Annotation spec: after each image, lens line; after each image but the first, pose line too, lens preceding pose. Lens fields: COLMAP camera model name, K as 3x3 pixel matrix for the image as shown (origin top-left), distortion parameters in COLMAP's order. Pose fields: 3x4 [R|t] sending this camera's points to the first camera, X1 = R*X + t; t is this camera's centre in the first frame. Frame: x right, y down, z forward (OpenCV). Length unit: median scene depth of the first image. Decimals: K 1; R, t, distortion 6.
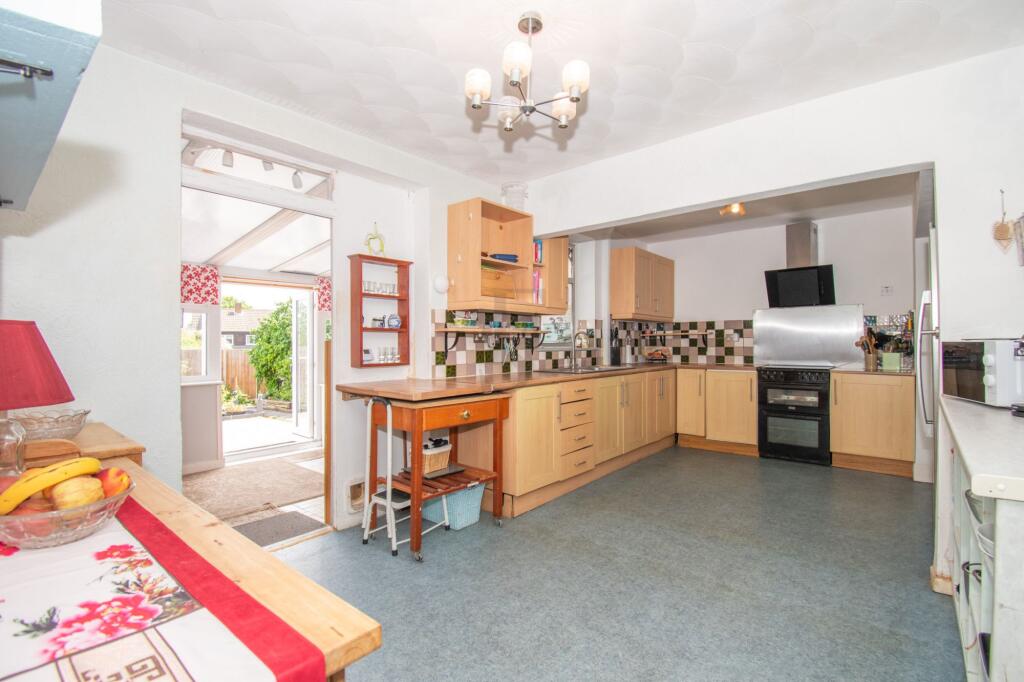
lens RADIAL K [[462.4, 0, 512.0], [0, 462.4, 341.0], [0, 0, 1]] dist [-0.012708, -0.000445]
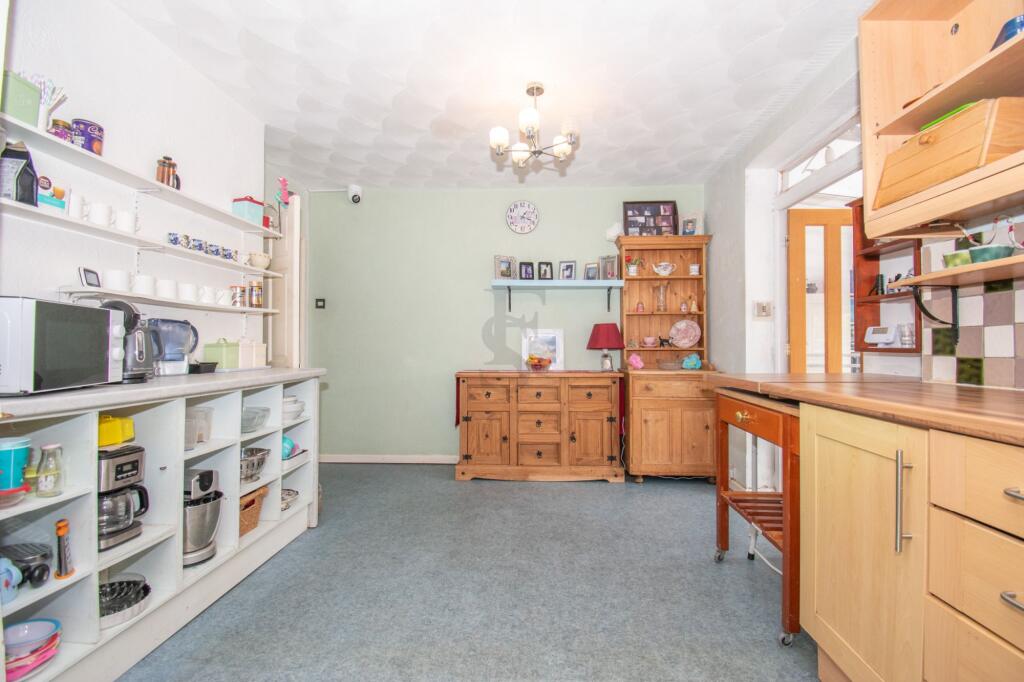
lens RADIAL K [[462.4, 0, 512.0], [0, 462.4, 341.0], [0, 0, 1]] dist [-0.012708, -0.000445]
pose [[-0.797907, -0.002627, -0.602774, 0.428208], [0.000996, 0.999983, -0.005676, 0.033301], [0.602779, -0.005129, -0.797891, 0.950726]]
